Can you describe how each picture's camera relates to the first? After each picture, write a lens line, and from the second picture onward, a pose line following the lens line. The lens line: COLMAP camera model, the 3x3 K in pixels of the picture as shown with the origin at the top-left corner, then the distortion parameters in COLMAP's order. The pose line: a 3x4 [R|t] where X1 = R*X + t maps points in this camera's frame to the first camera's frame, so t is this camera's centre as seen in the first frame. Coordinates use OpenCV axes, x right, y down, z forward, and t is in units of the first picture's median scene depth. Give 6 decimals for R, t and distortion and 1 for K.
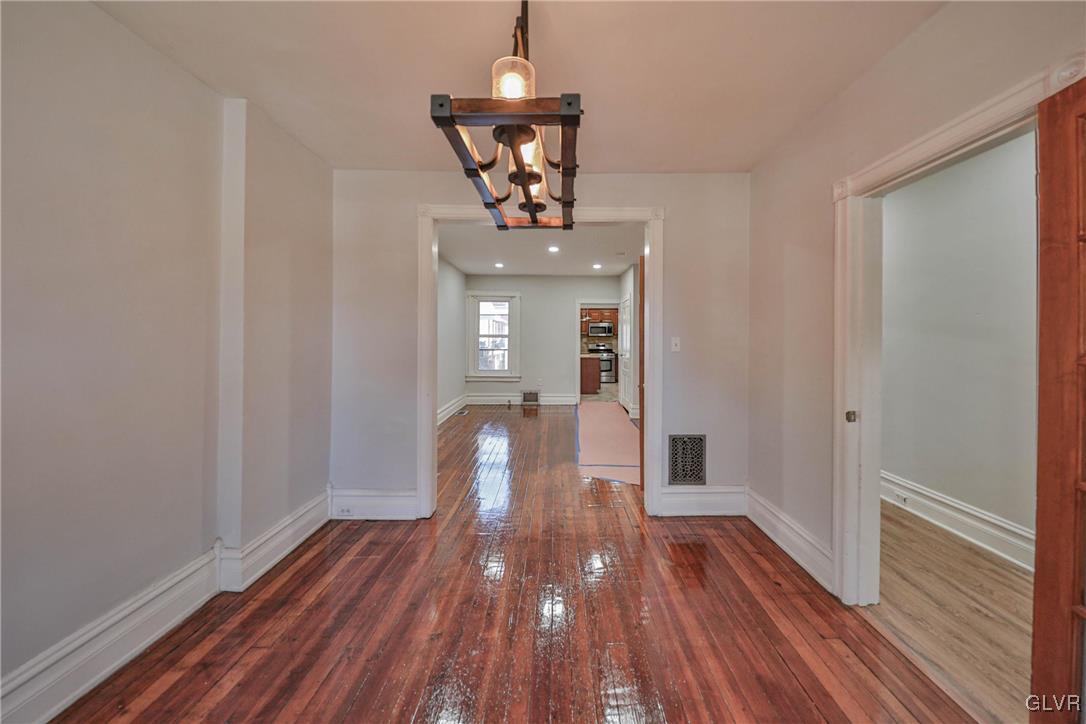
lens RADIAL K [[397.0, 0, 556.4], [0, 397.0, 339.4], [0, 0, 1]] dist [-0.000254, -0.000069]
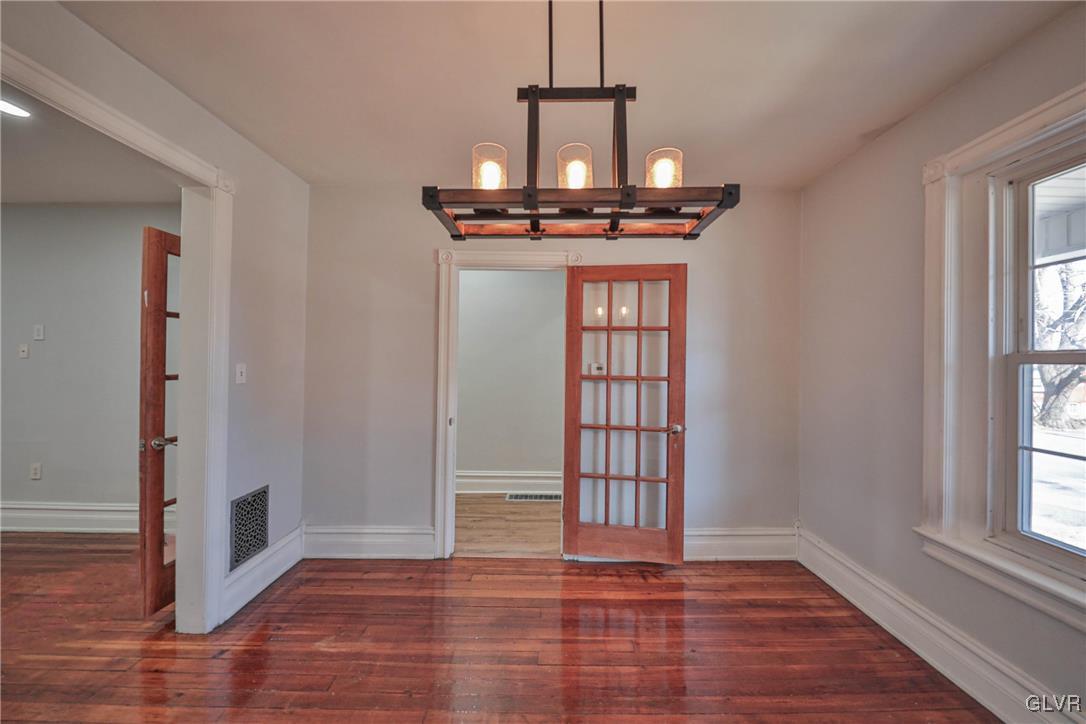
lens RADIAL K [[384.2, 0, 550.5], [0, 384.2, 360.5], [0, 0, 1]] dist [0.006765, -0.004968]
pose [[-0.008966, 0.002778, 0.999956, -0.412470], [-0.010734, 0.999938, -0.002875, -0.015324], [-0.999902, -0.010760, -0.008936, 0.436425]]
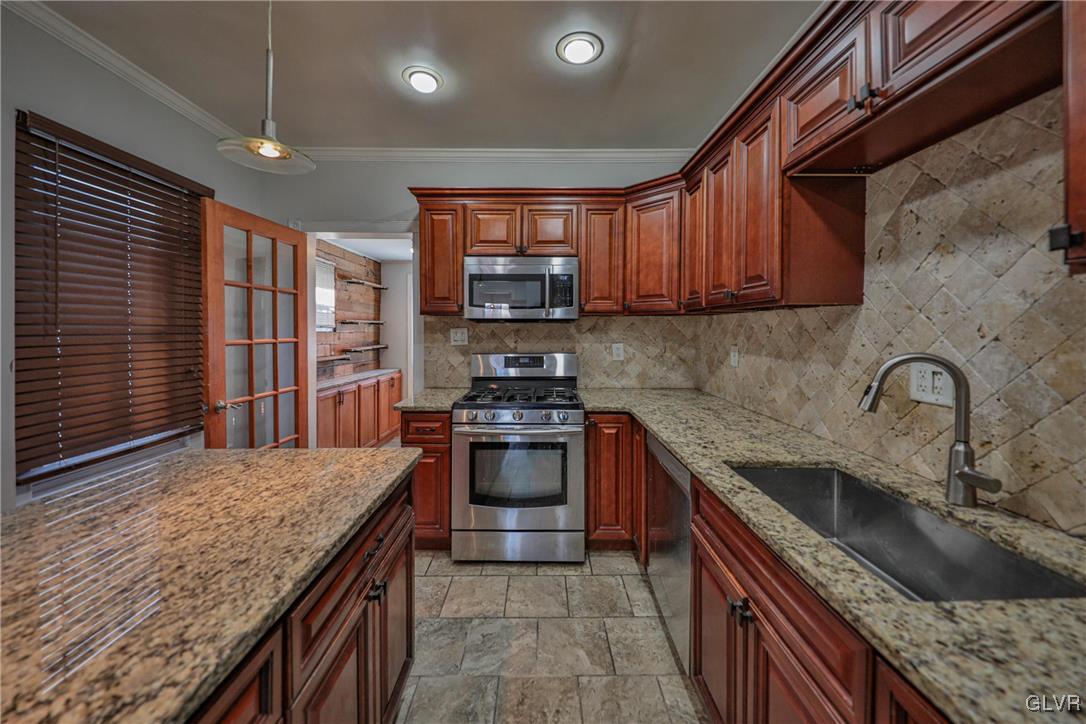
lens RADIAL K [[390.7, 0, 543.2], [0, 390.7, 334.5], [0, 0, 1]] dist [0.000632, -0.000162]
pose [[0.999996, -0.001487, 0.002443, 0.447965], [0.001453, 0.999907, 0.013536, -0.011195], [-0.002463, -0.013532, 0.999905, 2.846078]]
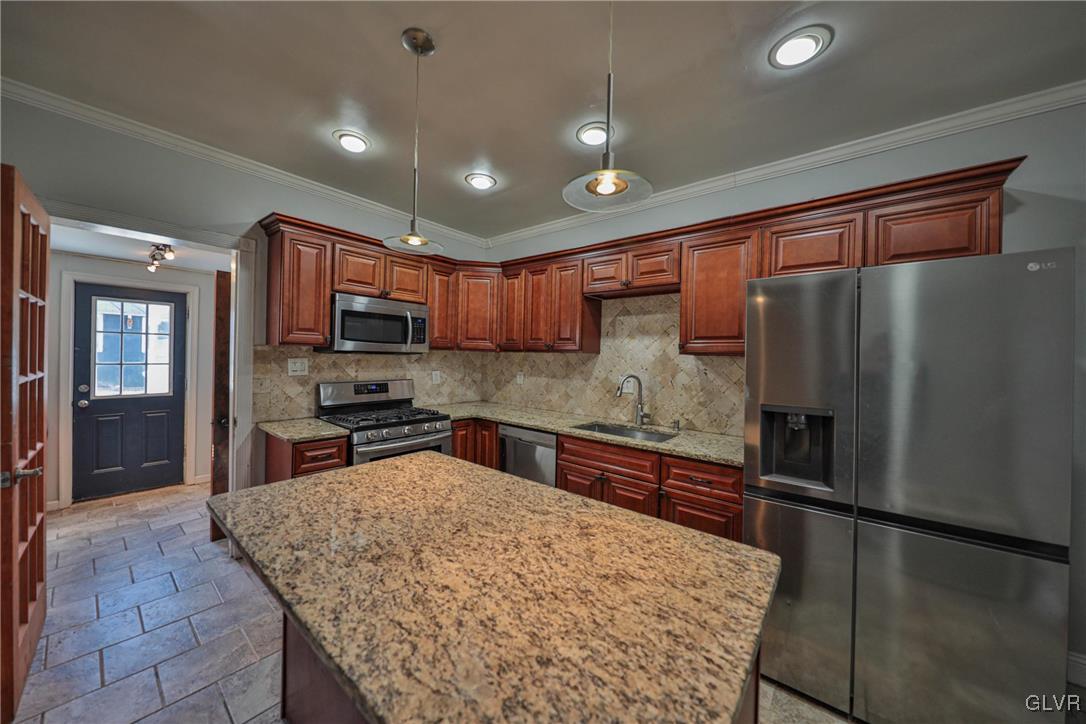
lens RADIAL K [[373.0, 0, 549.1], [0, 373.0, 358.6], [0, 0, 1]] dist [-0.000003, -0.000025]
pose [[0.626941, 0.008322, 0.779023, -0.022752], [-0.020563, 0.999771, 0.005868, -0.028344], [-0.778796, -0.019698, 0.626968, 2.774592]]
